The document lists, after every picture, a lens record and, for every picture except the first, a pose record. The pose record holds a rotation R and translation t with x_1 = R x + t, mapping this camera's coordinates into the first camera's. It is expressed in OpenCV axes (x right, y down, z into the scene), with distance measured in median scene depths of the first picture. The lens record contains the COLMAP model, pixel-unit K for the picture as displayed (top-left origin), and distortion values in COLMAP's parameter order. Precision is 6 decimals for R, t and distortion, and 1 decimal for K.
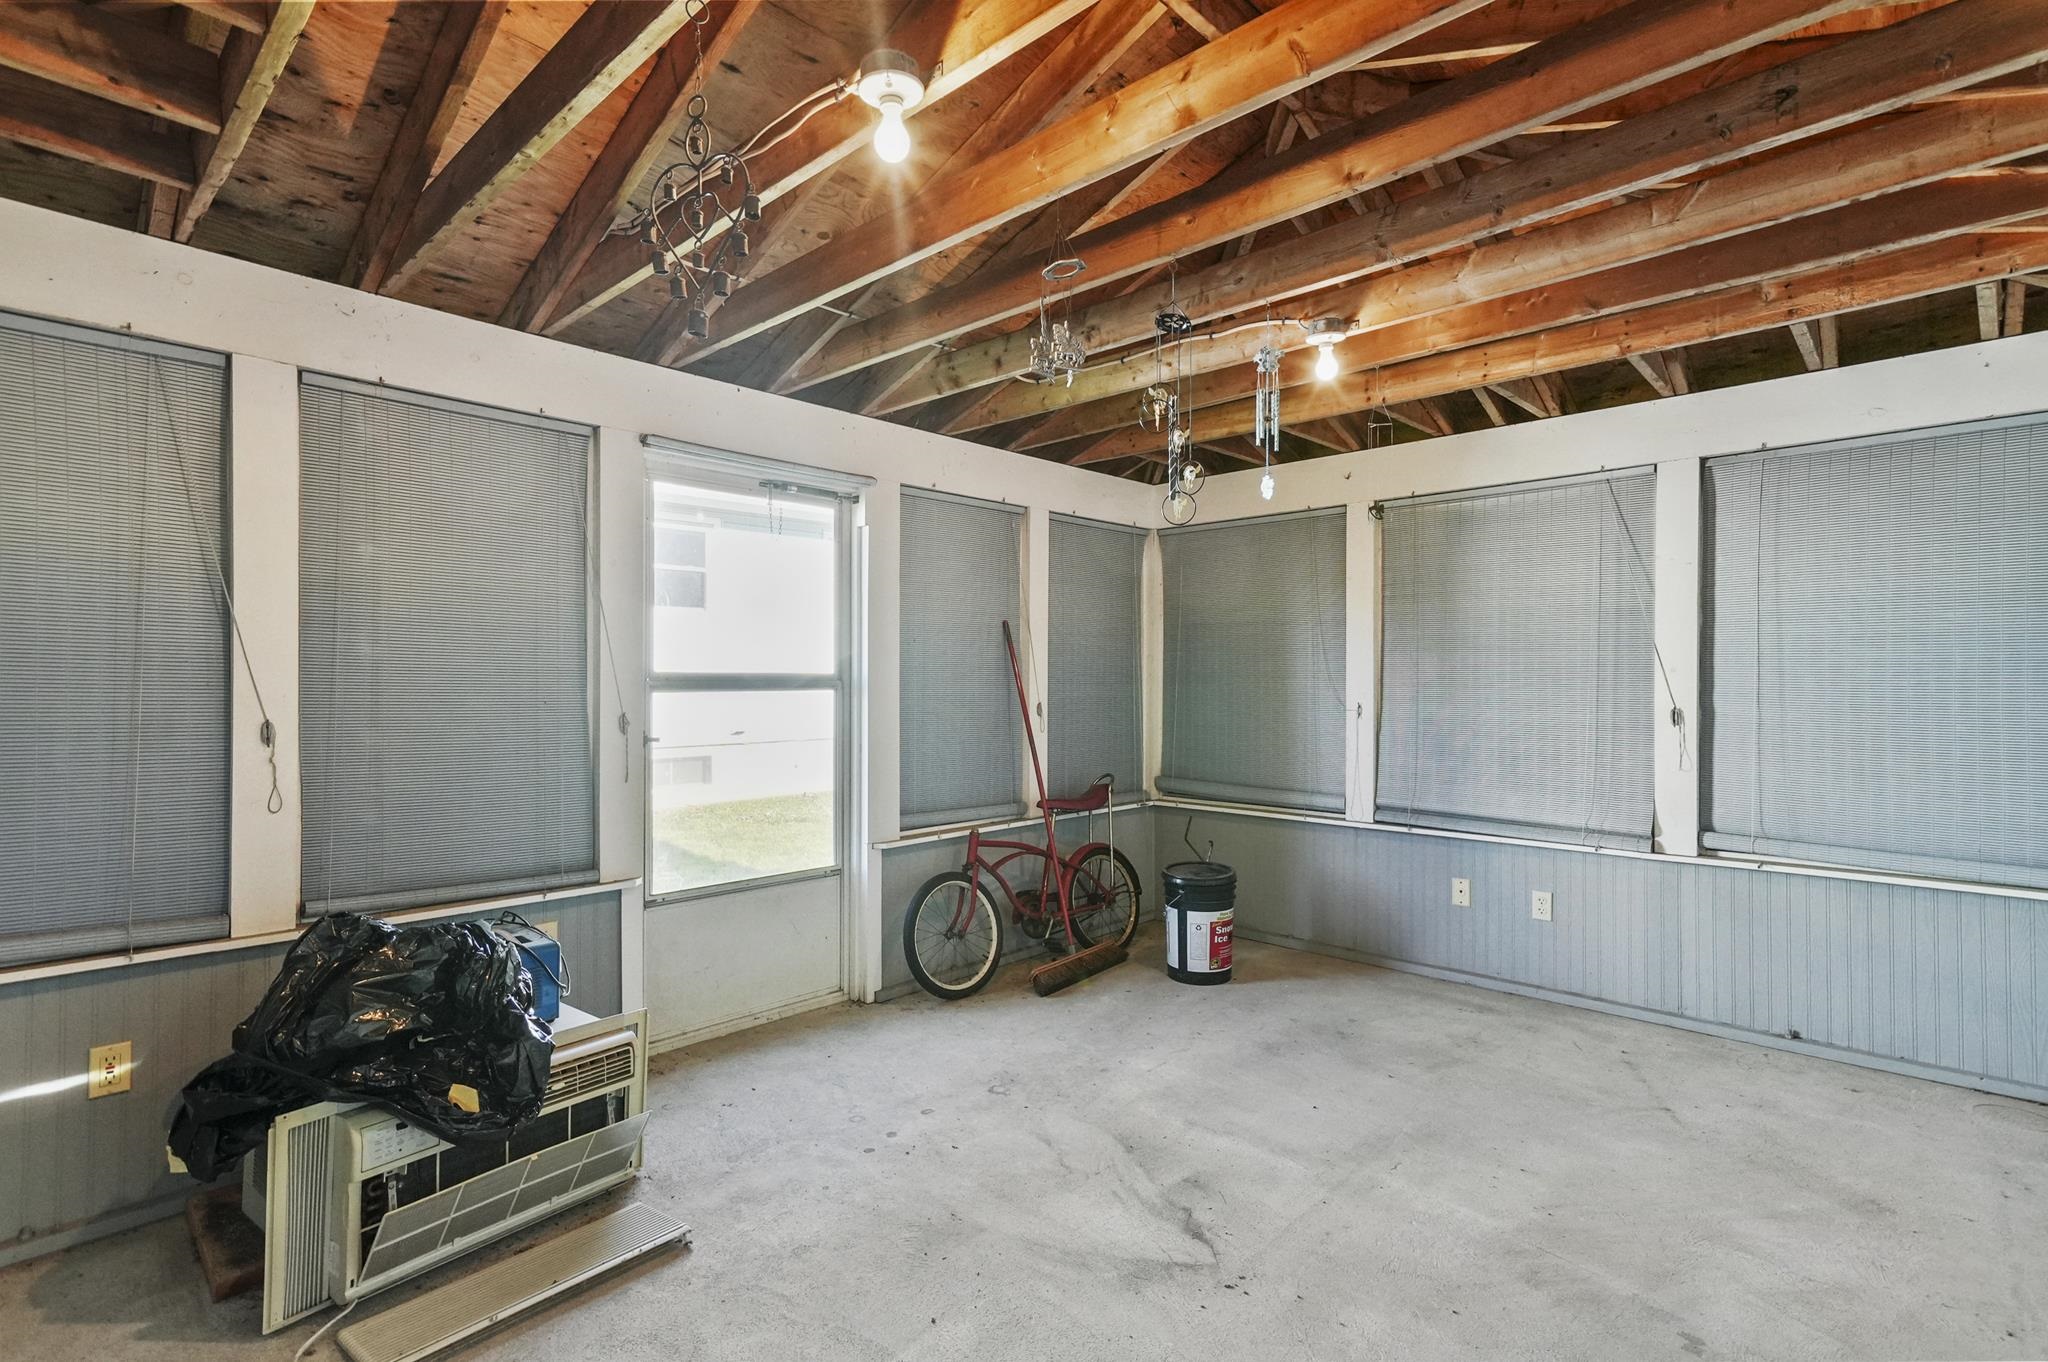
lens RADIAL K [[979.8, 0, 1024.0], [0, 979.8, 681.0], [0, 0, 1]] dist [0.001090, 0.010744]
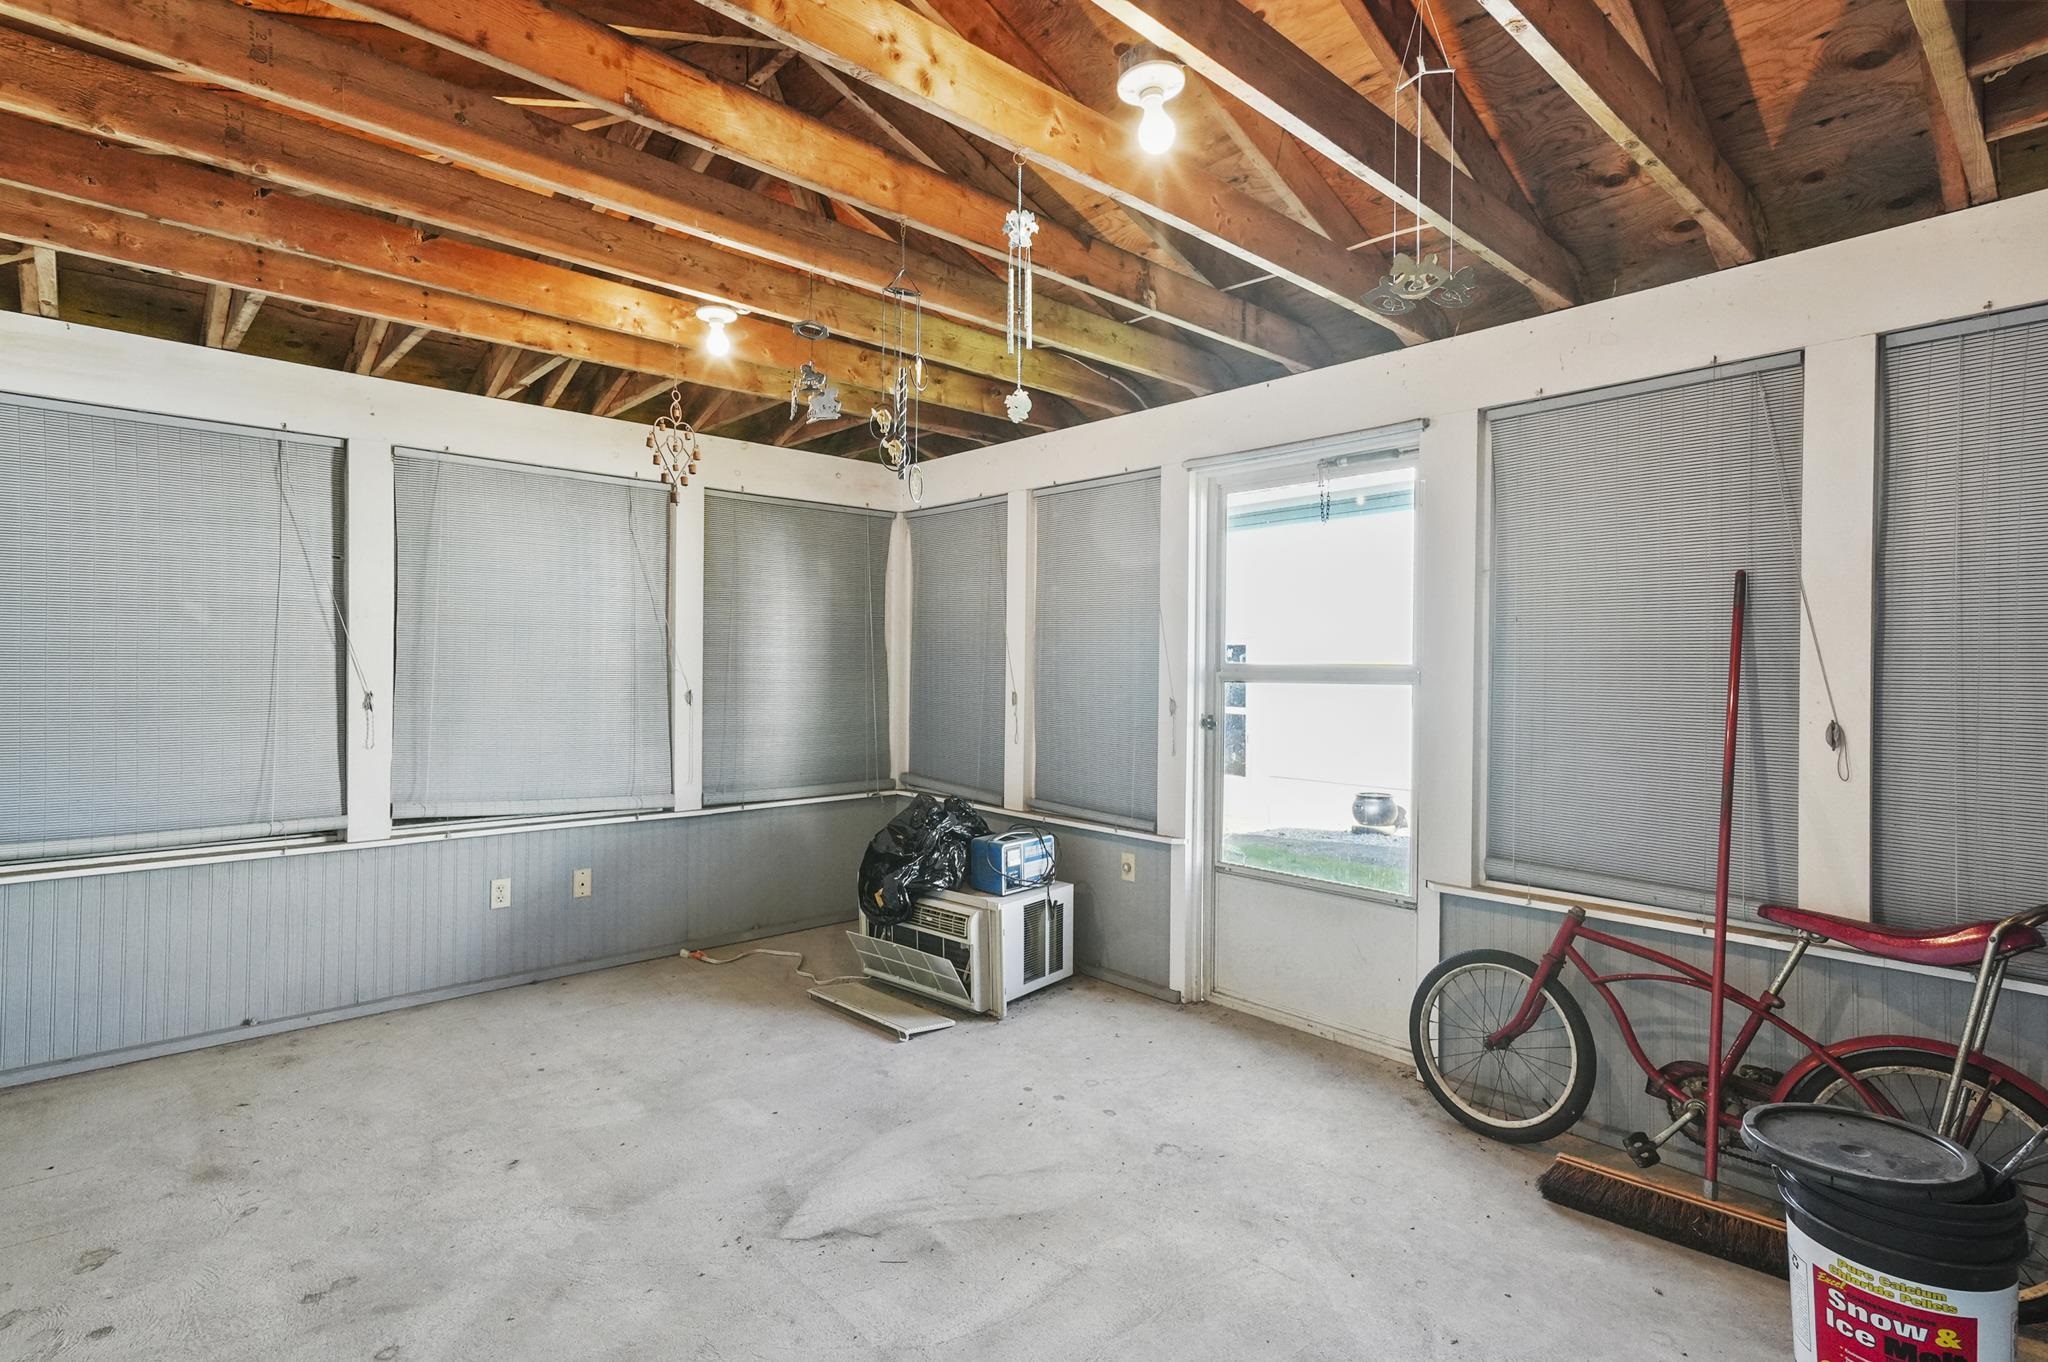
lens RADIAL K [[1003.6, 0, 1021.1], [0, 1003.6, 667.5], [0, 0, 1]] dist [0.000544, 0.000558]
pose [[-0.073546, -0.003395, -0.997286, 0.894454], [-0.011825, 0.999927, -0.002532, 0.000652], [0.997222, 0.011607, -0.073581, 0.969735]]
